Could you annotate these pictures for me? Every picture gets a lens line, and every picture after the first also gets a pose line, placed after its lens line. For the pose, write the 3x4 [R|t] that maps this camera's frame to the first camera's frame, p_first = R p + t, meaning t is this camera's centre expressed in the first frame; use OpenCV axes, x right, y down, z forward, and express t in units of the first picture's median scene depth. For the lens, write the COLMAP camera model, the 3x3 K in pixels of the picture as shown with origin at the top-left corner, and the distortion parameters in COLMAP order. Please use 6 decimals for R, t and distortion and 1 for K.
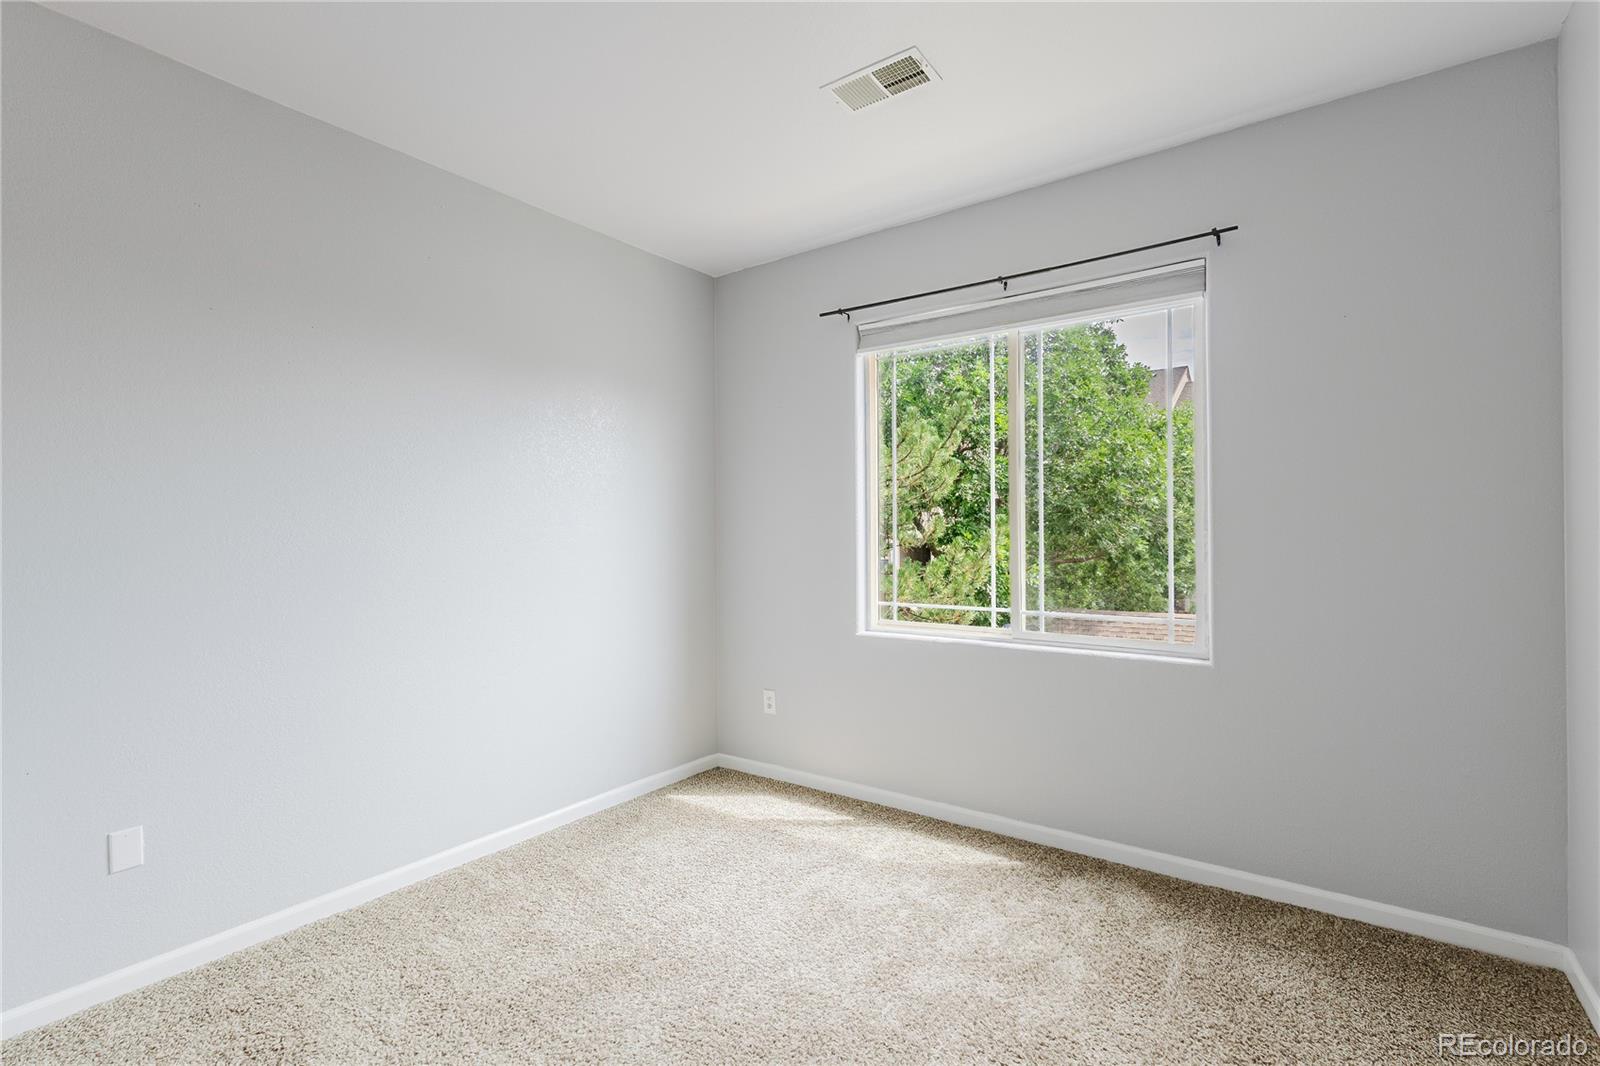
lens RADIAL K [[708.4, 0, 798.6], [0, 708.4, 535.9], [0, 0, 1]] dist [-0.000535, 0.000260]
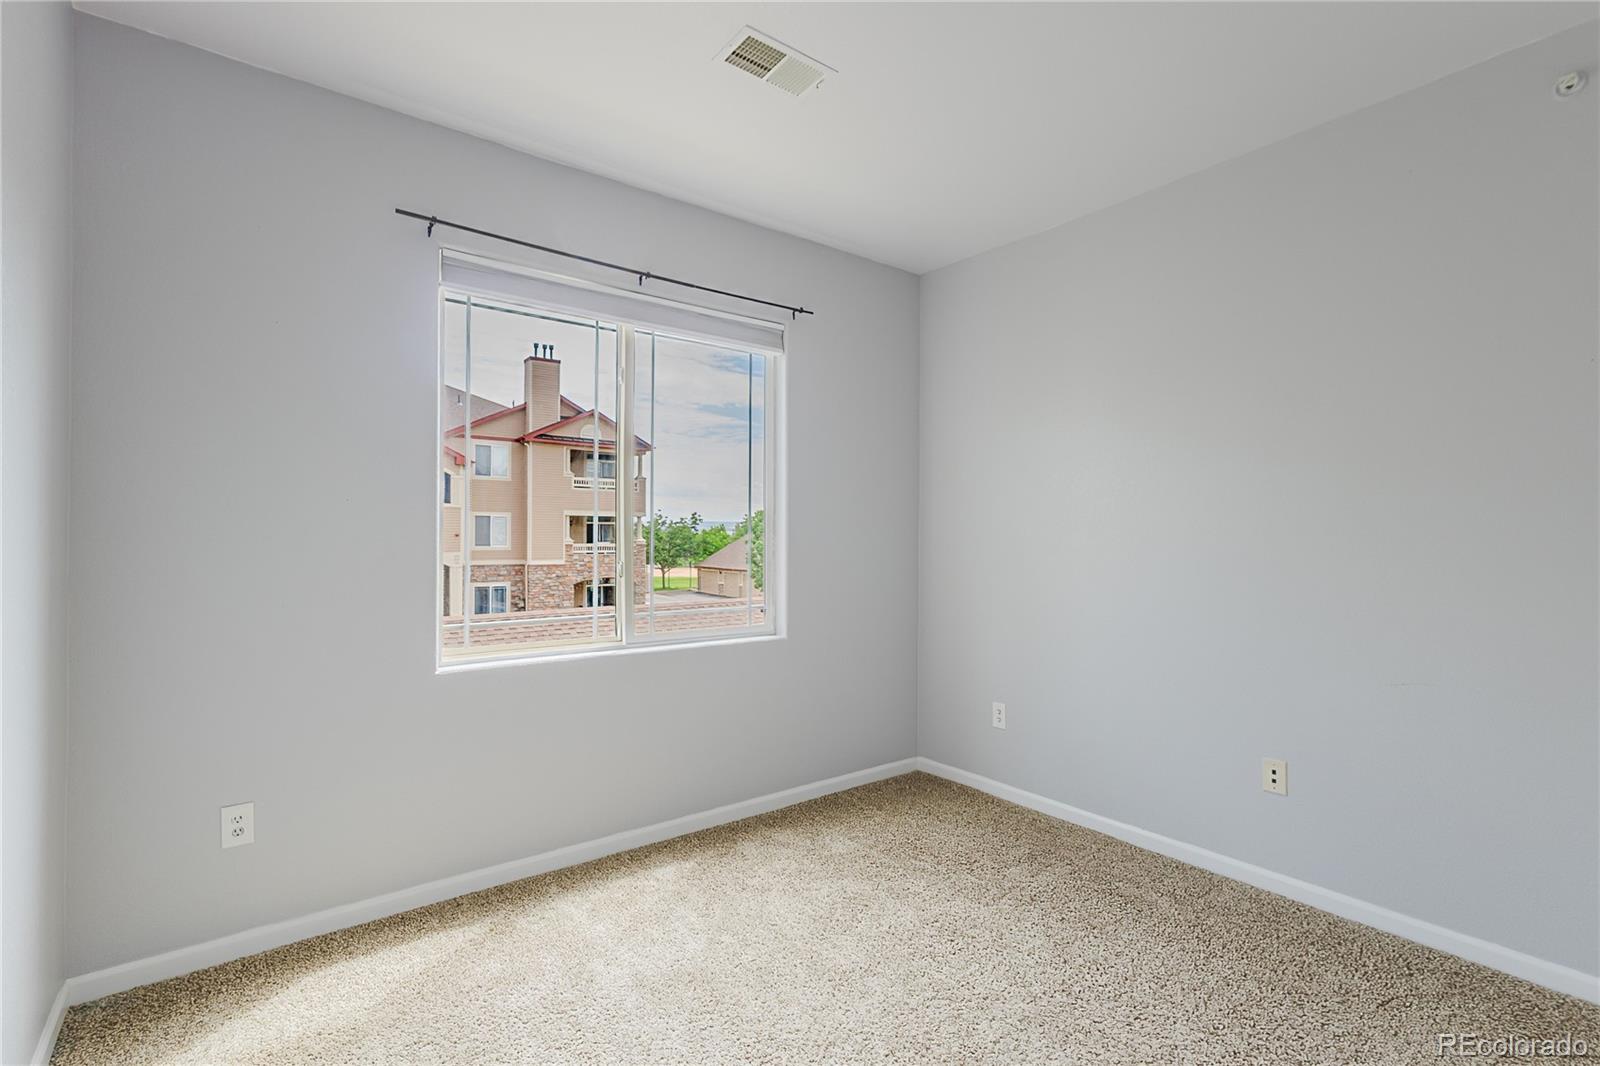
lens RADIAL K [[732.8, 0, 824.5], [0, 732.8, 519.6], [0, 0, 1]] dist [-0.002125, 0.002932]
pose [[0.290223, 0.019097, 0.956769, -0.662886], [-0.010249, 0.999806, -0.016847, -0.011822], [-0.956904, -0.004917, 0.290362, 0.516305]]
